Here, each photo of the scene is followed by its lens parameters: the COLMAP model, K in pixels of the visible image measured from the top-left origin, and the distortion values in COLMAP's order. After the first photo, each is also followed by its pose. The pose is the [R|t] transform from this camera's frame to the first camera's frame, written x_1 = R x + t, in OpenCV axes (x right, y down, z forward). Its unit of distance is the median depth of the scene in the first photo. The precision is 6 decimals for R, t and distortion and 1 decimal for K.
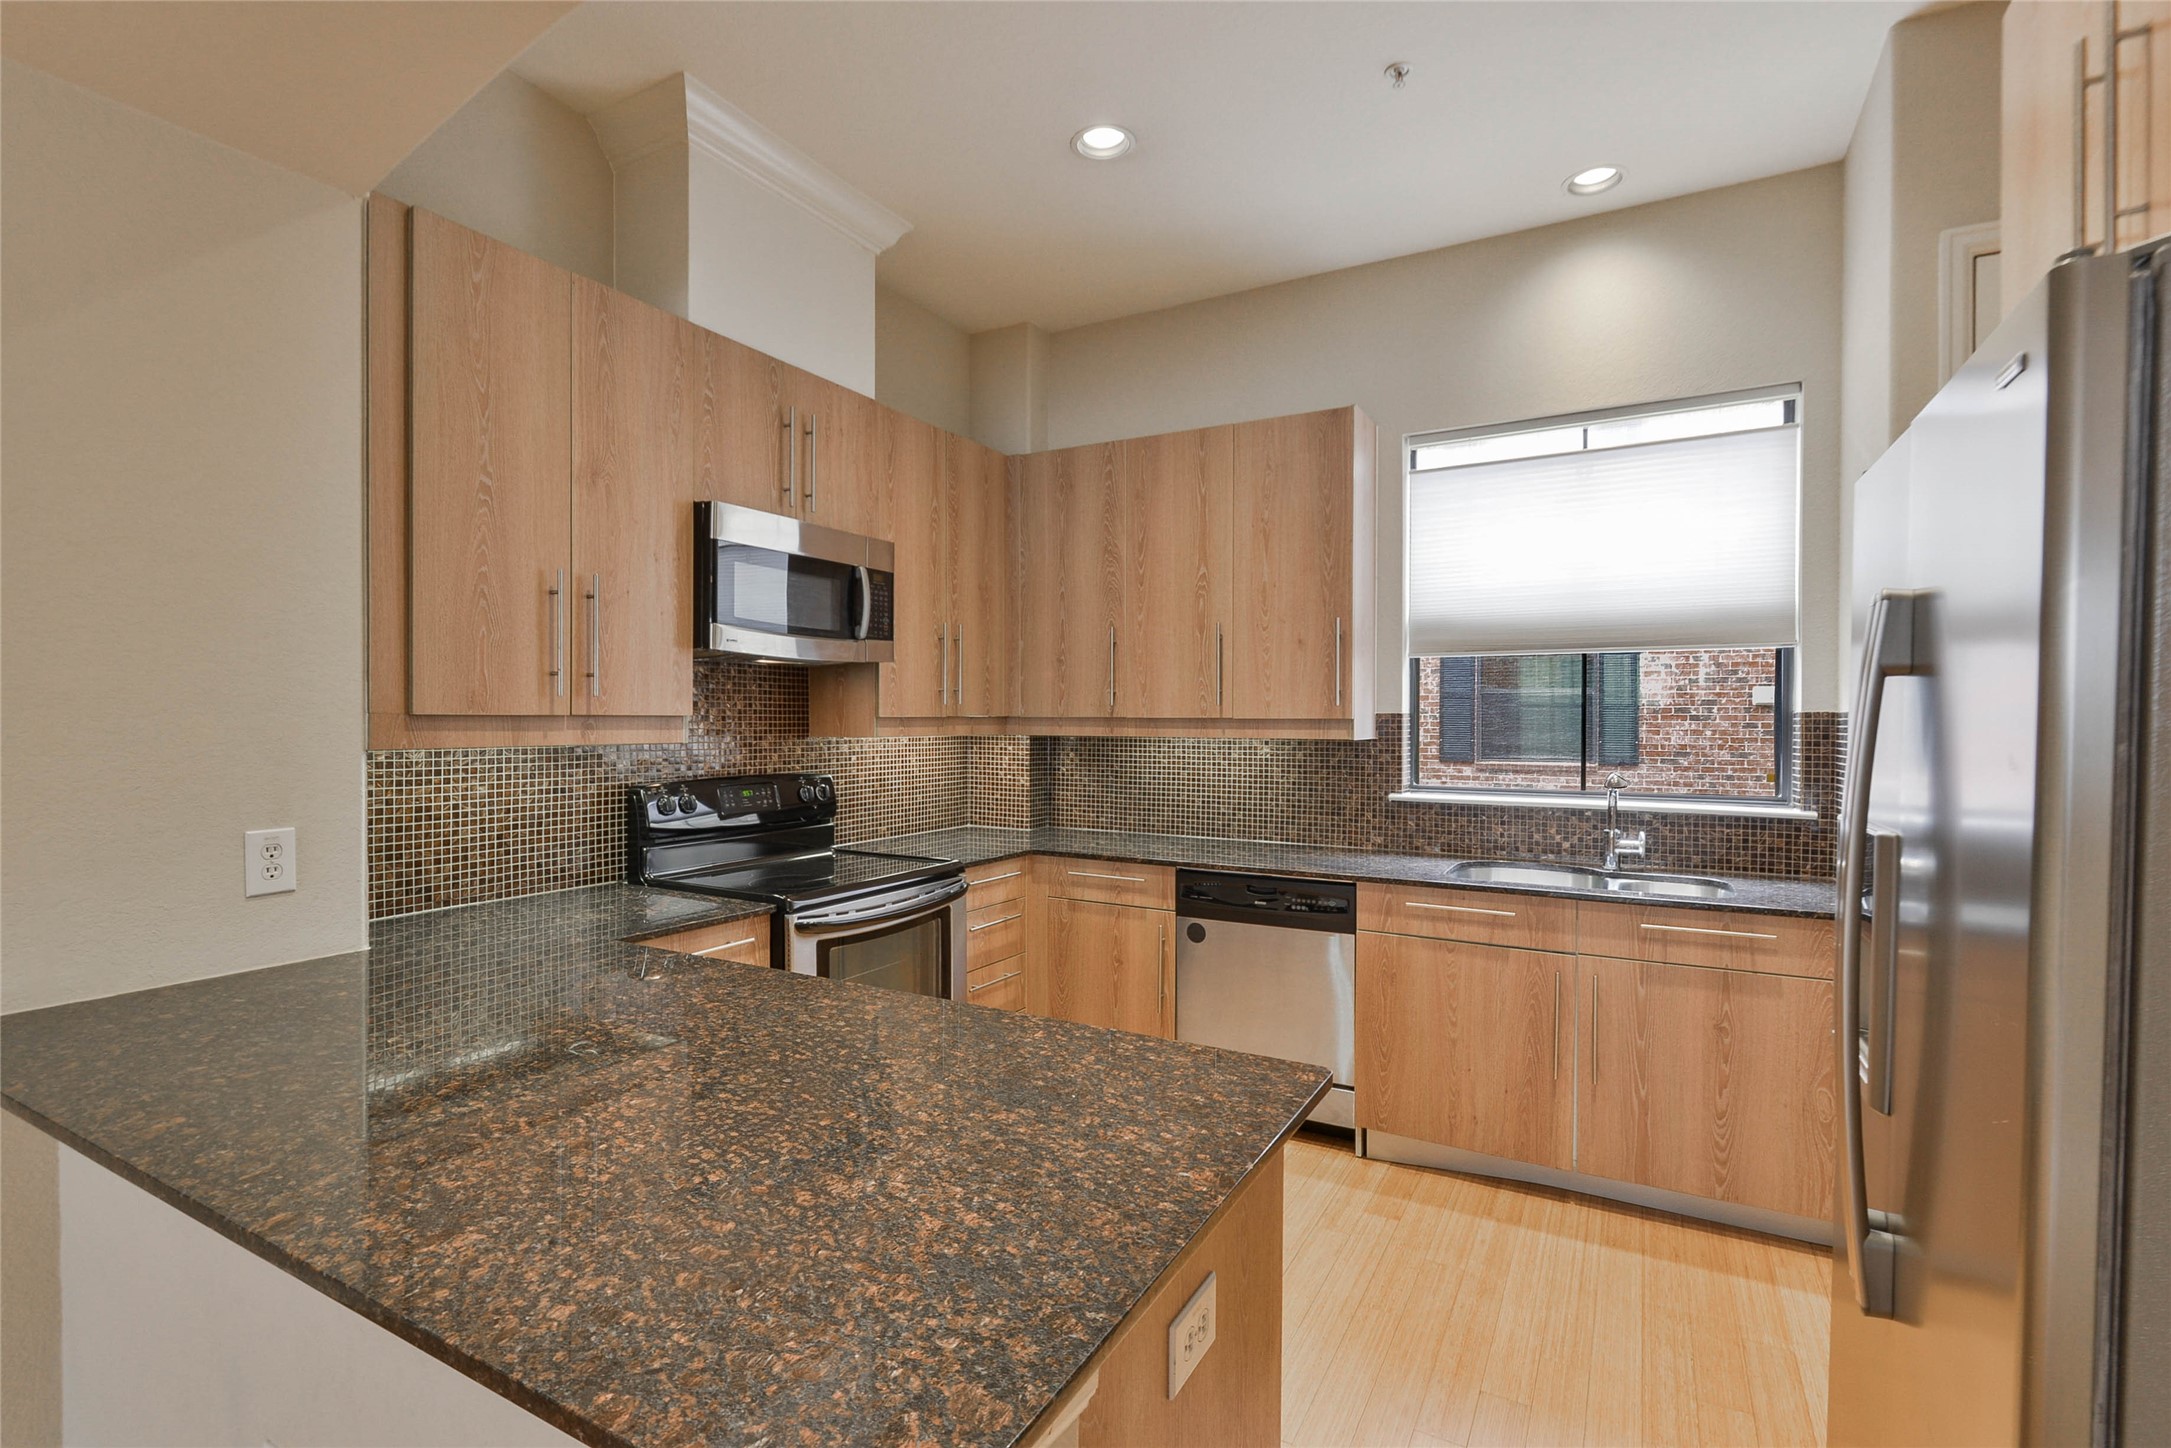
lens RADIAL K [[993.1, 0, 1092.0], [0, 993.1, 729.8], [0, 0, 1]] dist [0.000154, -0.001035]
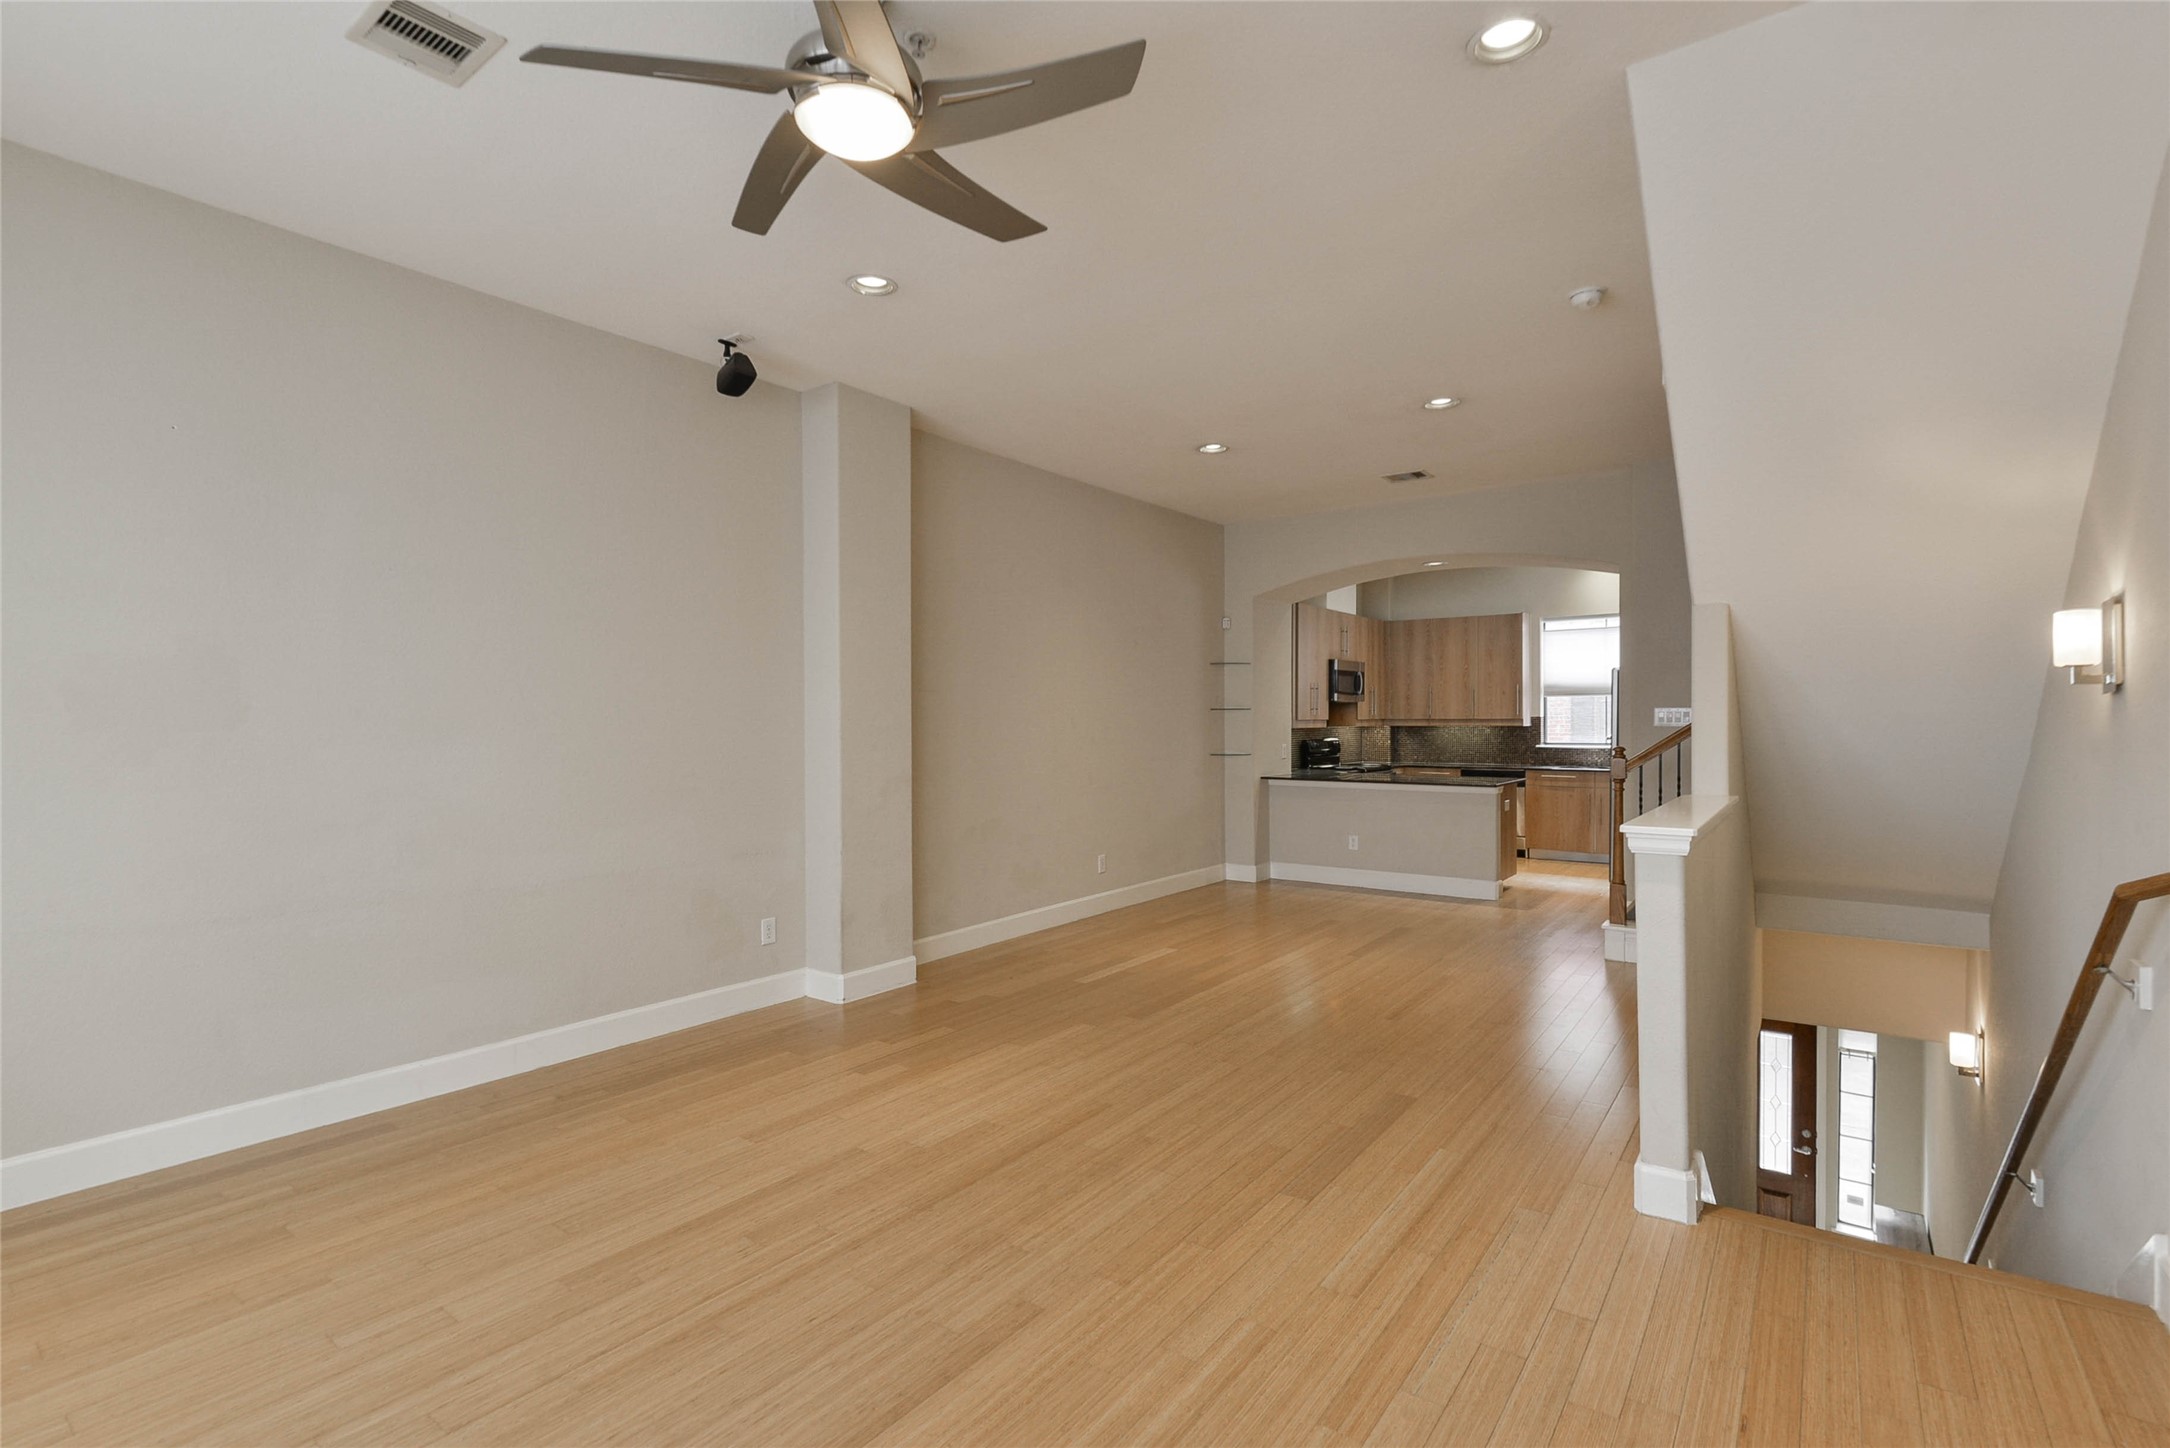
lens RADIAL K [[992.7, 0, 1073.5], [0, 992.7, 722.2], [0, 0, 1]] dist [0.000154, -0.001035]
pose [[0.989680, -0.009245, -0.142996, -0.590436], [0.009191, 0.999957, -0.001042, -0.009423], [0.143000, -0.000283, 0.989723, -1.956046]]
